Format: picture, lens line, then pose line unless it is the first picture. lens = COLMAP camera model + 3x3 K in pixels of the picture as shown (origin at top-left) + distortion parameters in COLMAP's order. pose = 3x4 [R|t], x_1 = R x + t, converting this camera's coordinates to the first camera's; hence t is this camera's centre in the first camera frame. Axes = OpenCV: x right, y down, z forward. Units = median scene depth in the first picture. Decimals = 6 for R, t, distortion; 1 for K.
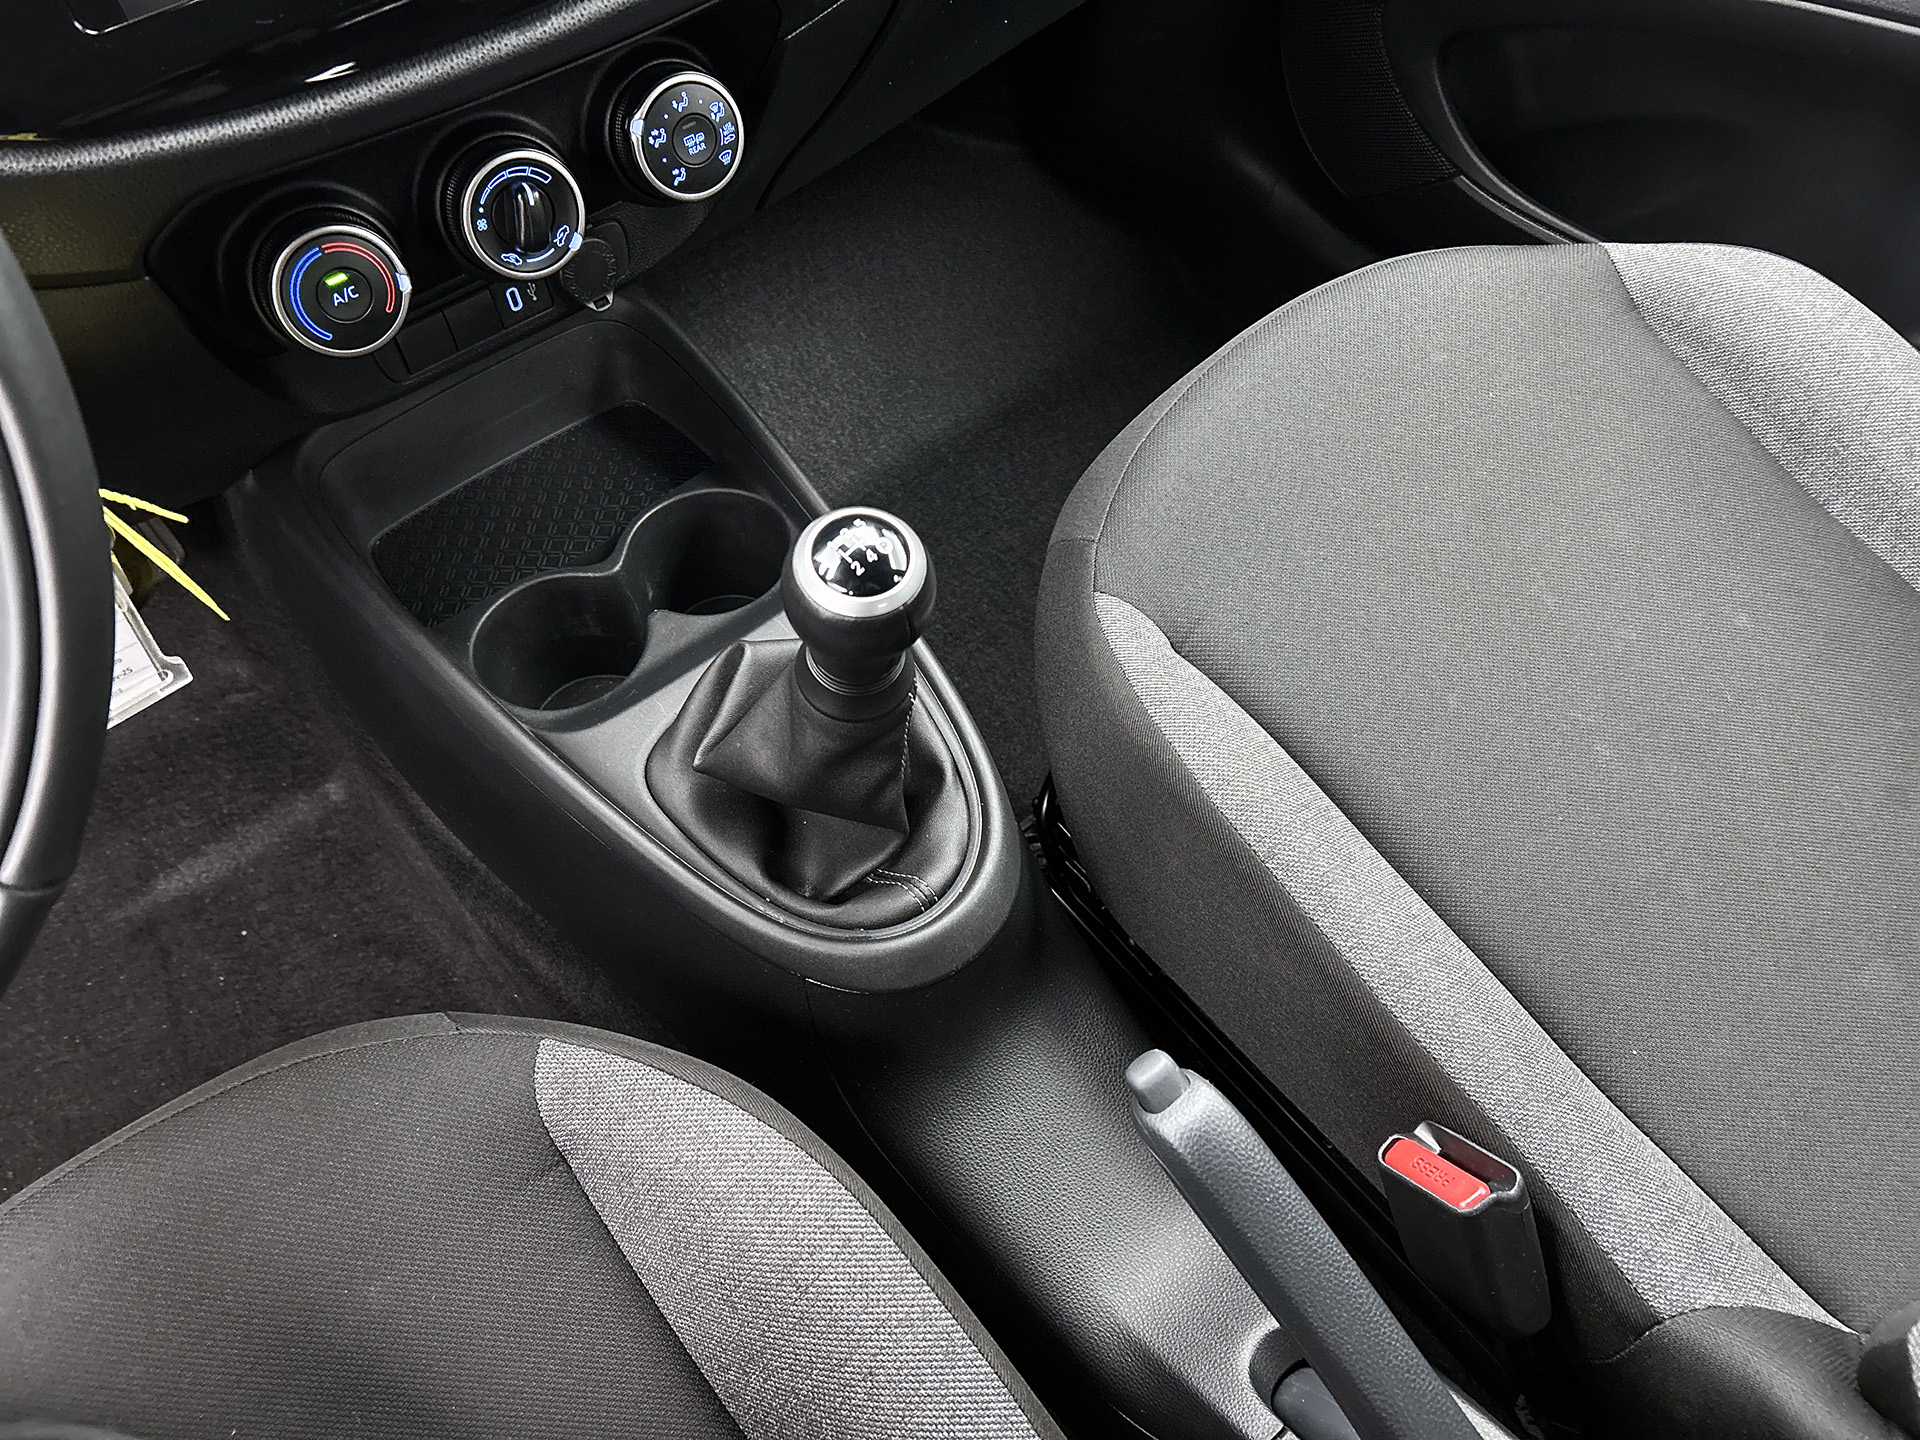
lens RADIAL K [[1440.0, 0, 942.7], [0, 1440.0, 706.7], [0, 0, 1]] dist [0.043482, -0.043999]
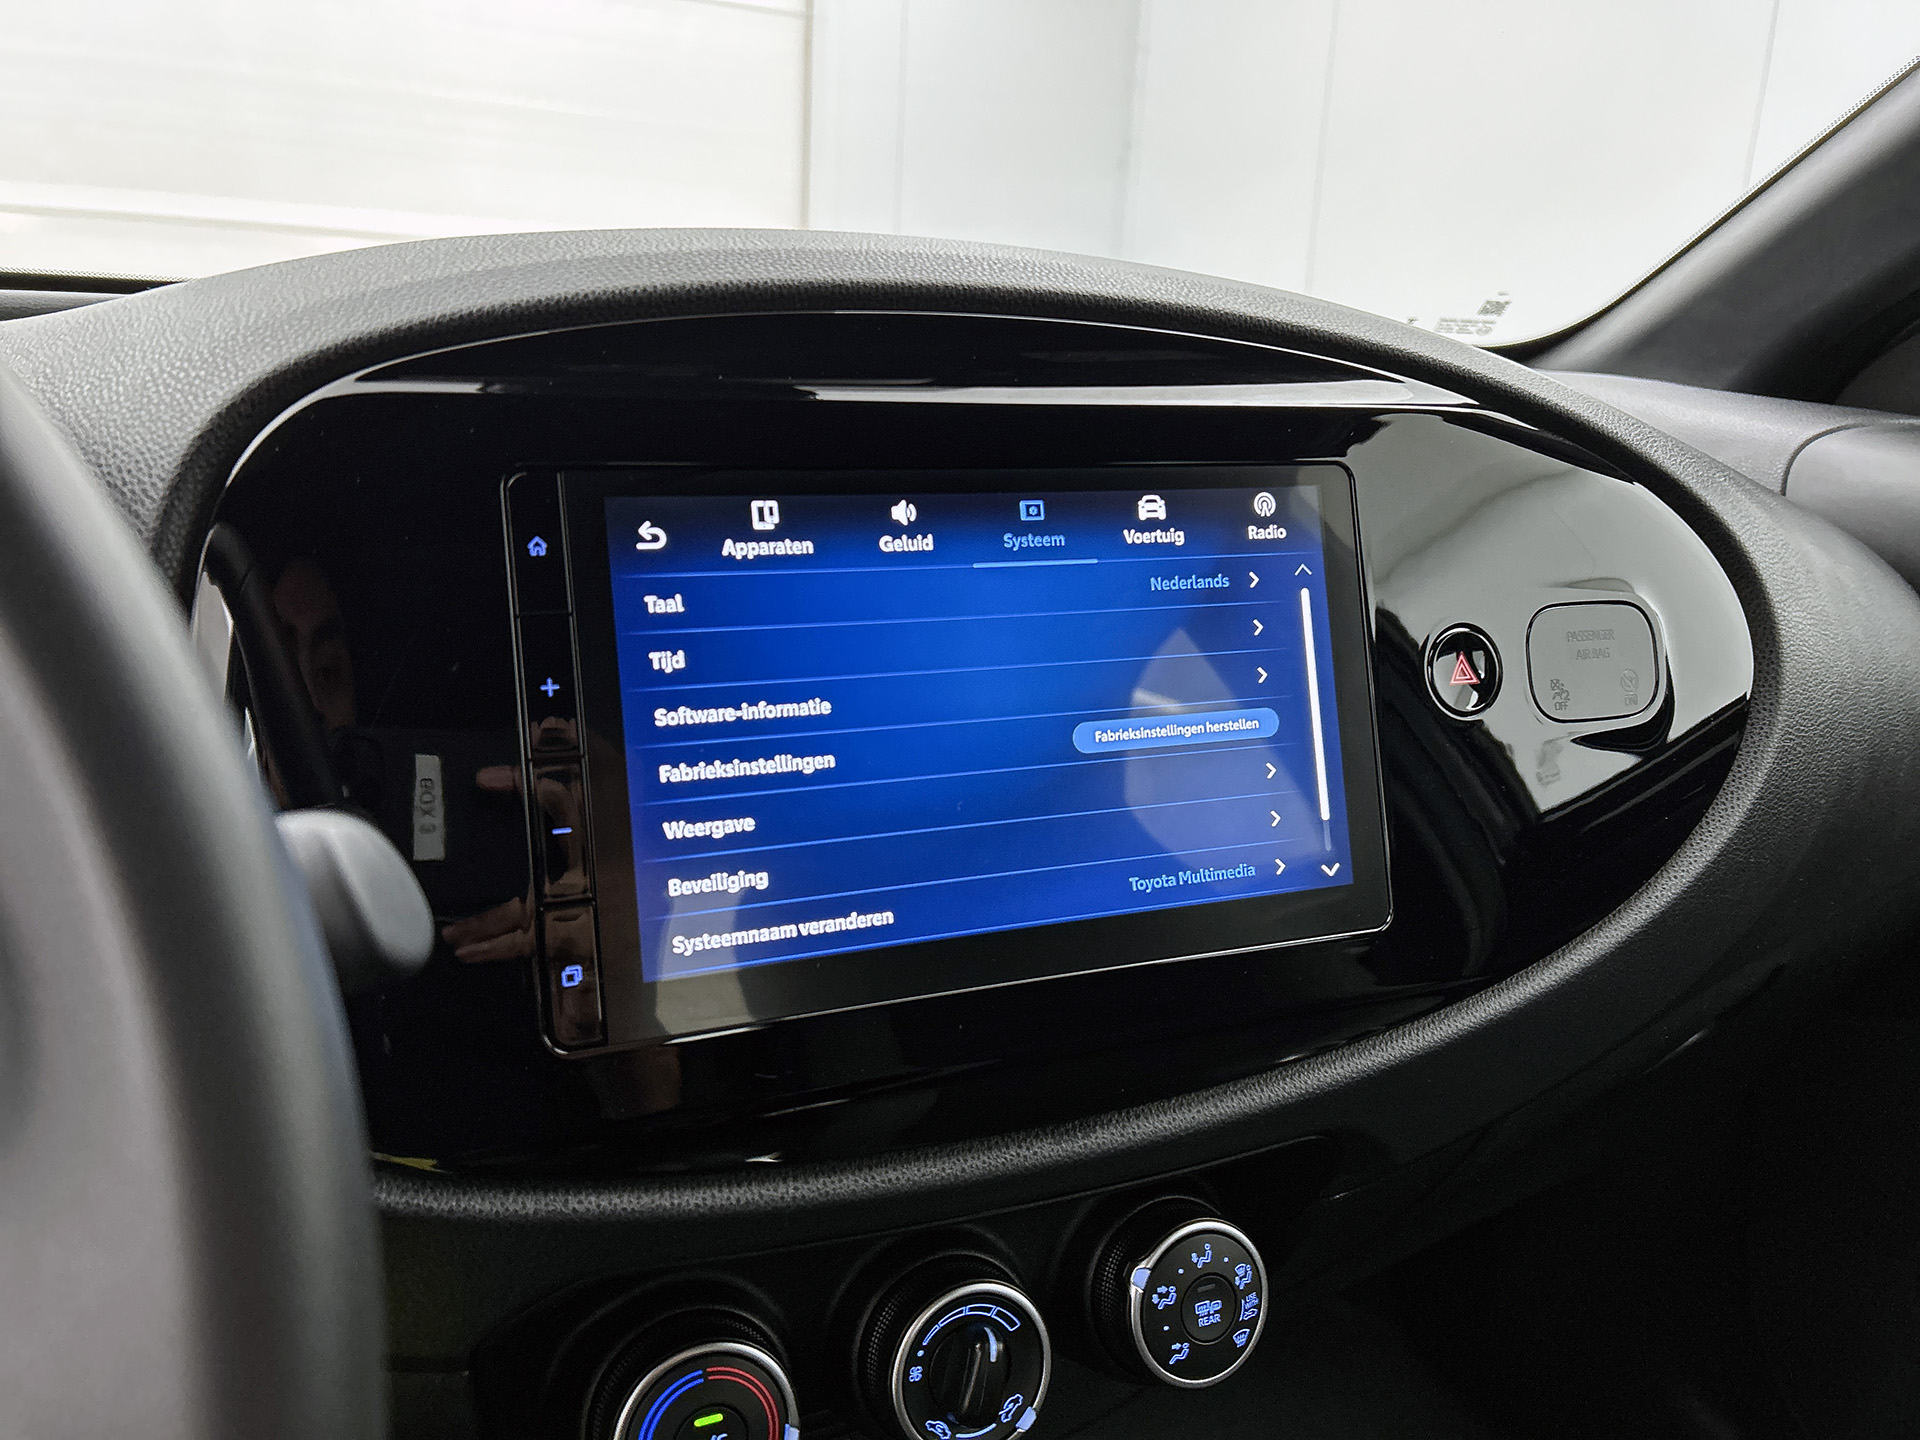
lens RADIAL K [[1440.0, 0, 947.1], [0, 1440.0, 718.7], [0, 0, 1]] dist [0.043482, -0.043999]
pose [[0.974168, 0.132439, -0.182911, -0.209387], [-0.219650, 0.743804, -0.631276, -0.122916], [0.052444, 0.655145, 0.753680, 0.249468]]
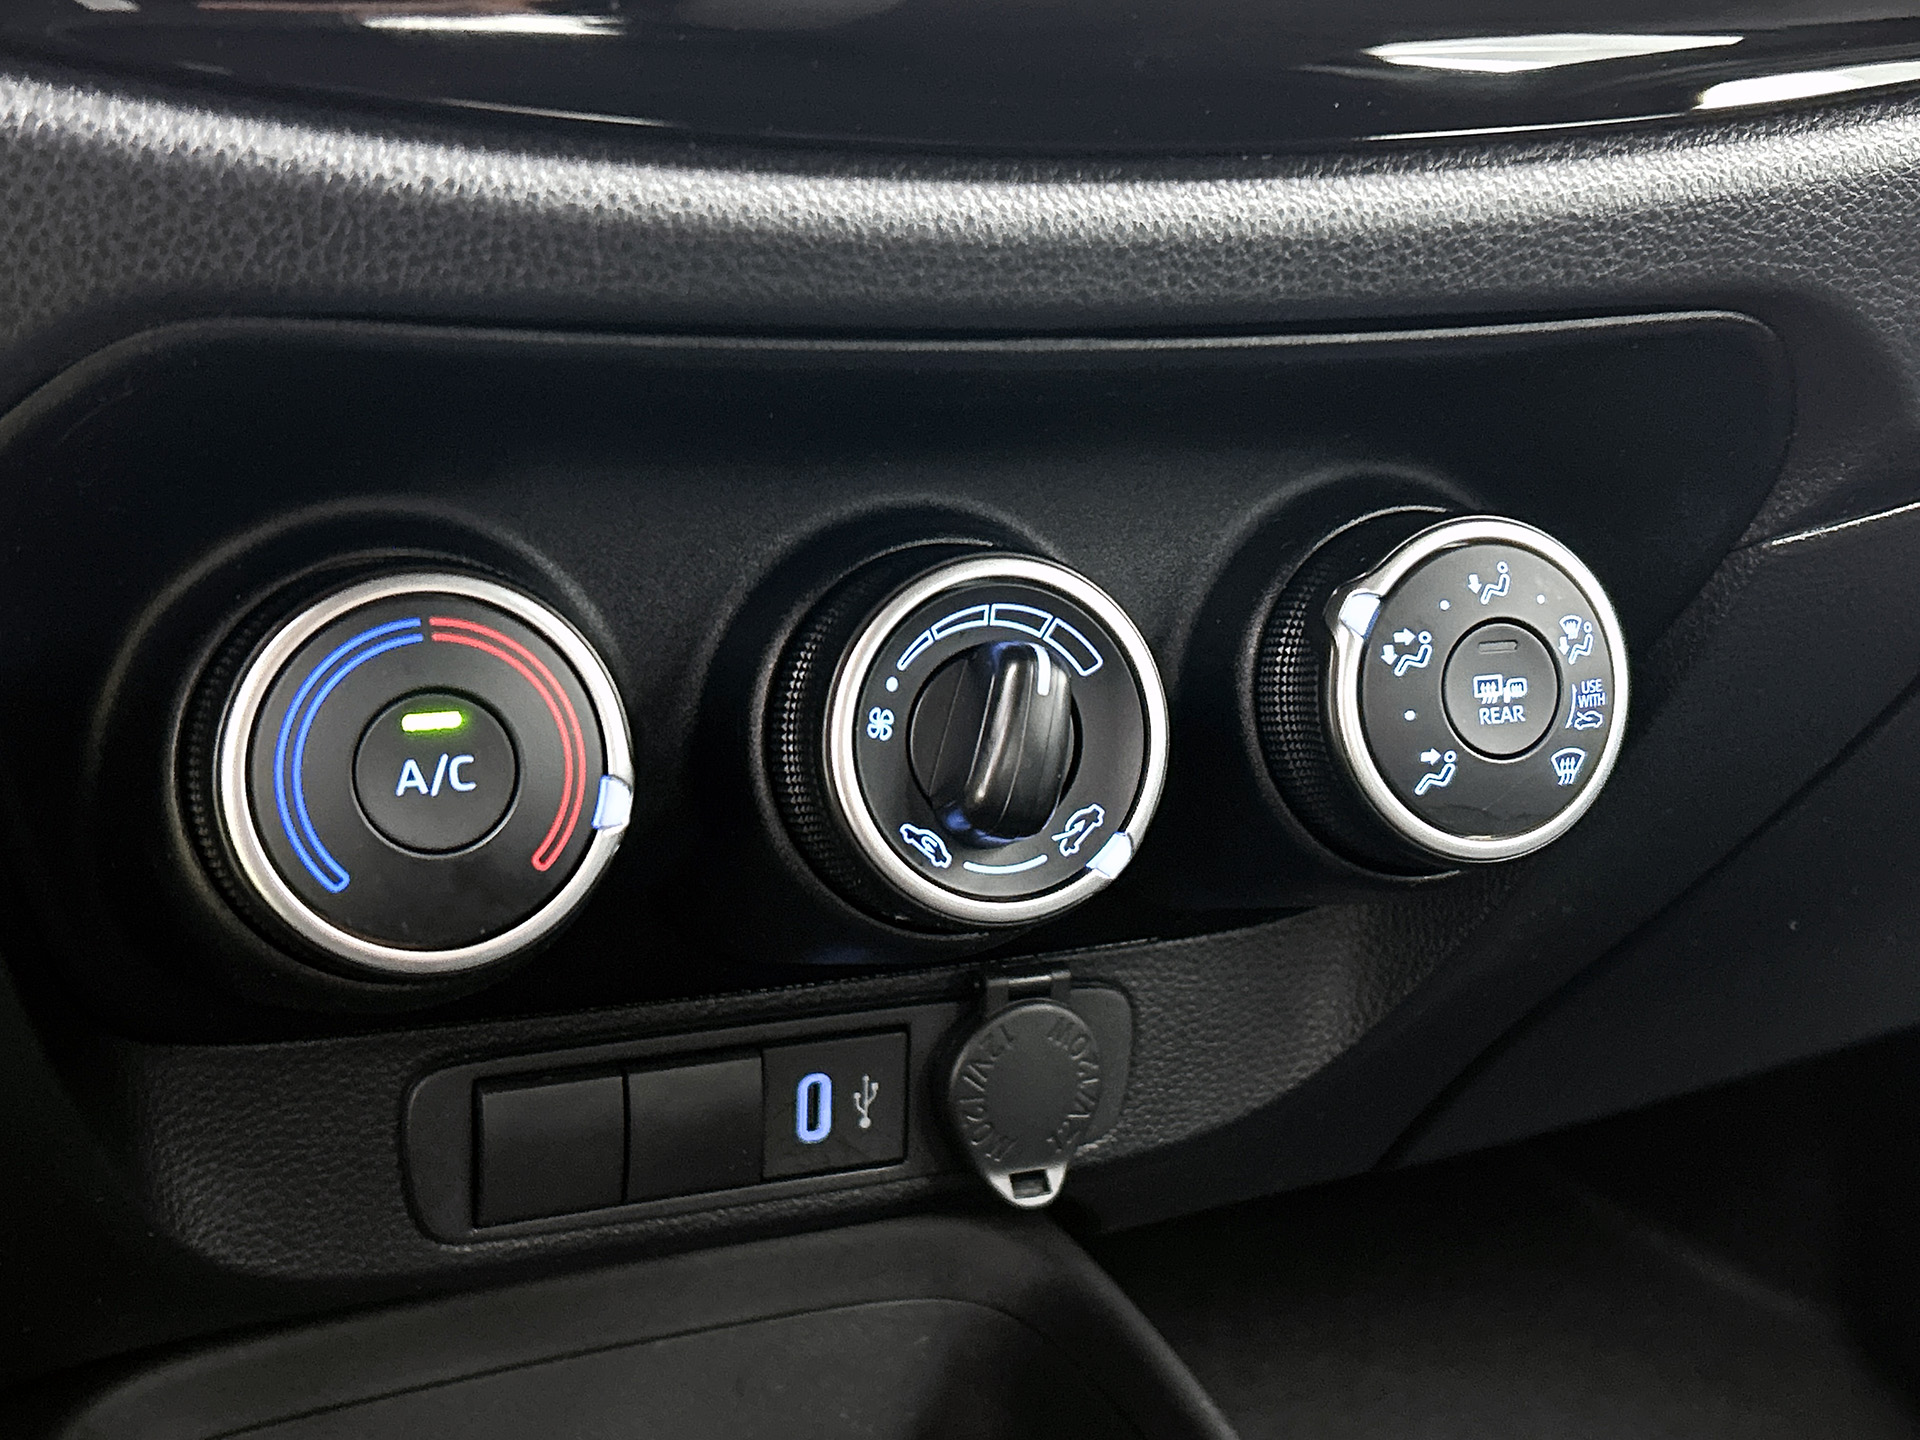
lens RADIAL K [[2549.1, 0, 947.8], [0, 2549.1, 698.9], [0, 0, 1]] dist [0.102296, 0.000000]
pose [[0.965976, 0.161597, -0.201931, -0.178370], [-0.251114, 0.772879, -0.582752, 0.005157], [0.061897, 0.613632, 0.787162, 0.515450]]
